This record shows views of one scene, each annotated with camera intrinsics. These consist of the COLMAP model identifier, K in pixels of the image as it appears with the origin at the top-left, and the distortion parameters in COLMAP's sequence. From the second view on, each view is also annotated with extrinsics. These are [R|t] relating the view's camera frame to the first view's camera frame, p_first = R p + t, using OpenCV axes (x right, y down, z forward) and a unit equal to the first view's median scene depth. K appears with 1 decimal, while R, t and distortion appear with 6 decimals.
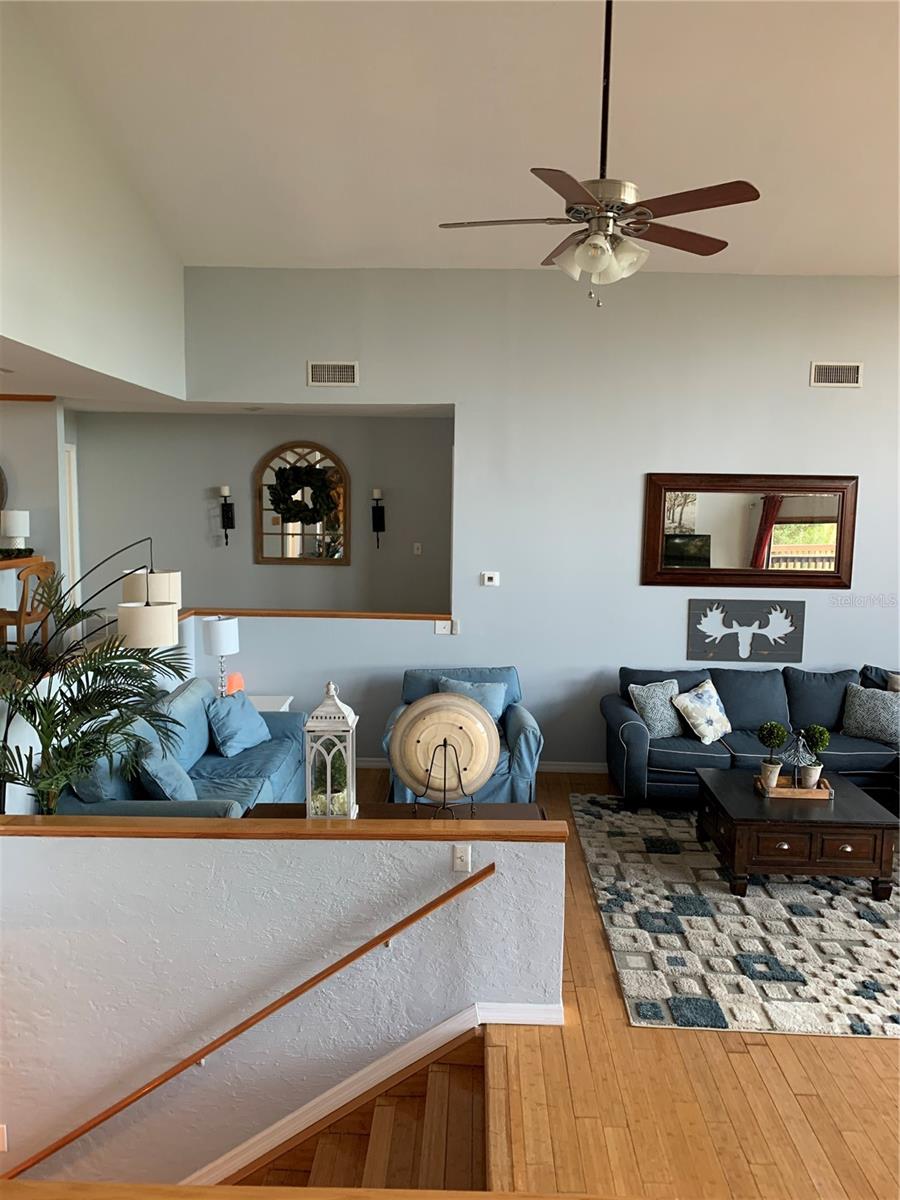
lens RADIAL K [[922.3, 0, 451.7], [0, 922.3, 591.8], [0, 0, 1]] dist [0.052629, -0.061768]
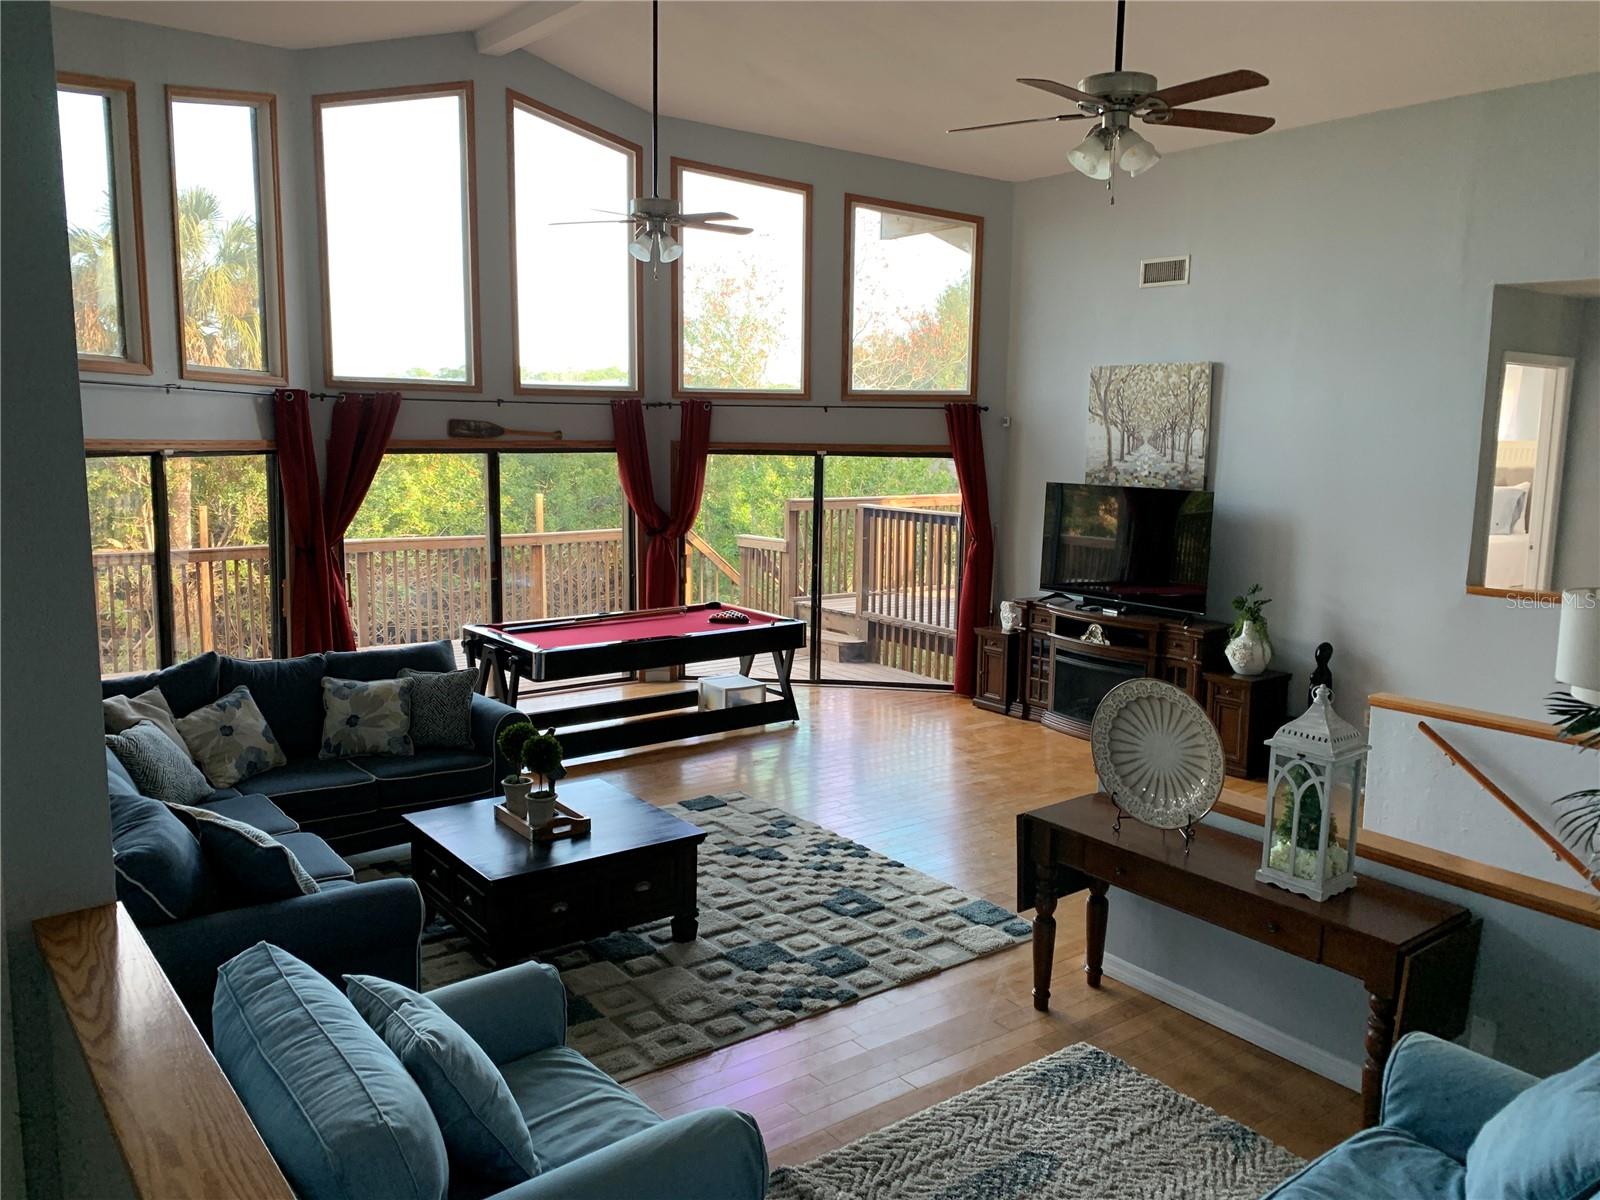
lens RADIAL K [[1229.8, 0, 793.2], [0, 1229.8, 580.3], [0, 0, 1]] dist [0.052629, -0.061768]
pose [[-0.633309, -0.124402, 0.763835, -0.474786], [0.051944, 0.977937, 0.202340, -0.151270], [-0.772154, 0.167821, -0.612874, 1.544962]]
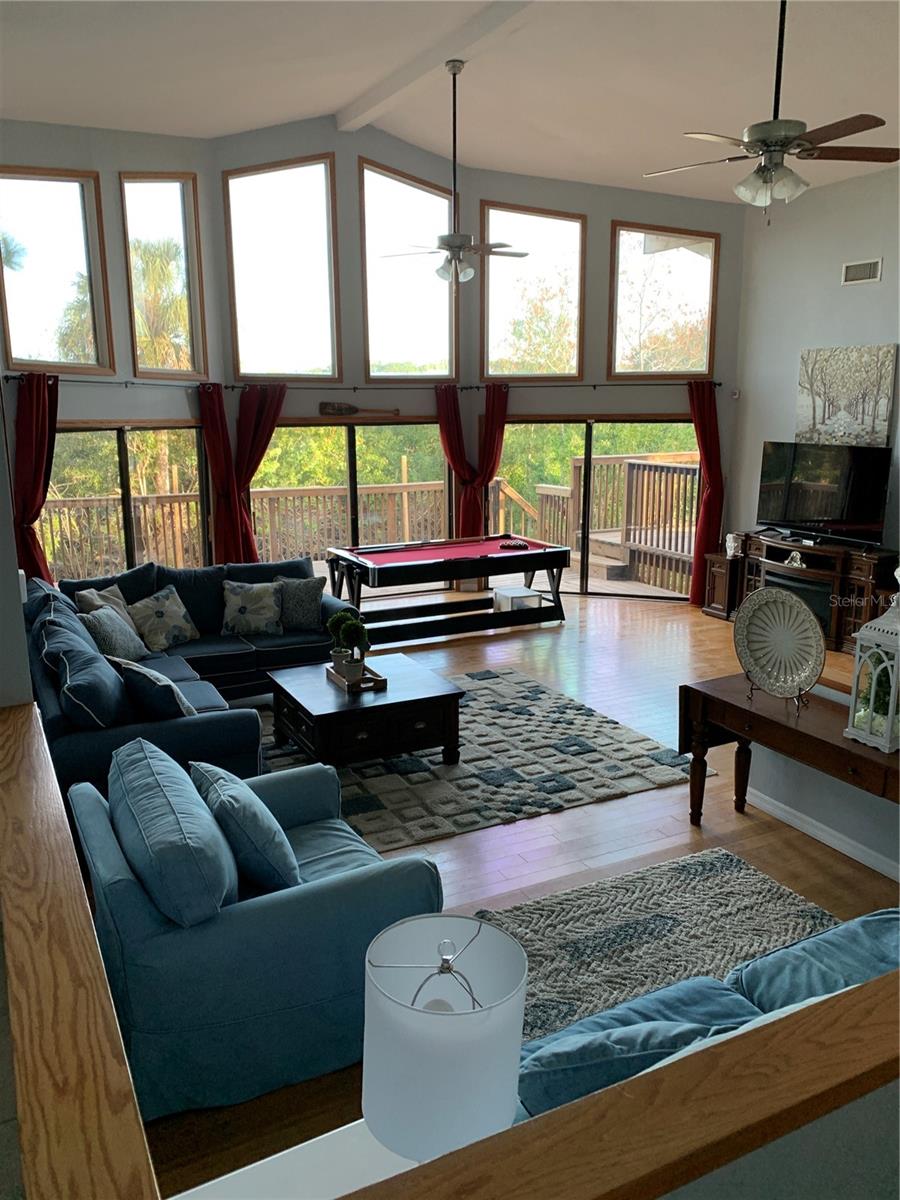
lens RADIAL K [[922.3, 0, 446.2], [0, 922.3, 592.1], [0, 0, 1]] dist [0.052629, -0.061768]
pose [[-0.486410, -0.193247, 0.852092, -0.574073], [0.083462, 0.960498, 0.265476, -0.150454], [-0.869735, 0.200247, -0.451067, 1.500761]]
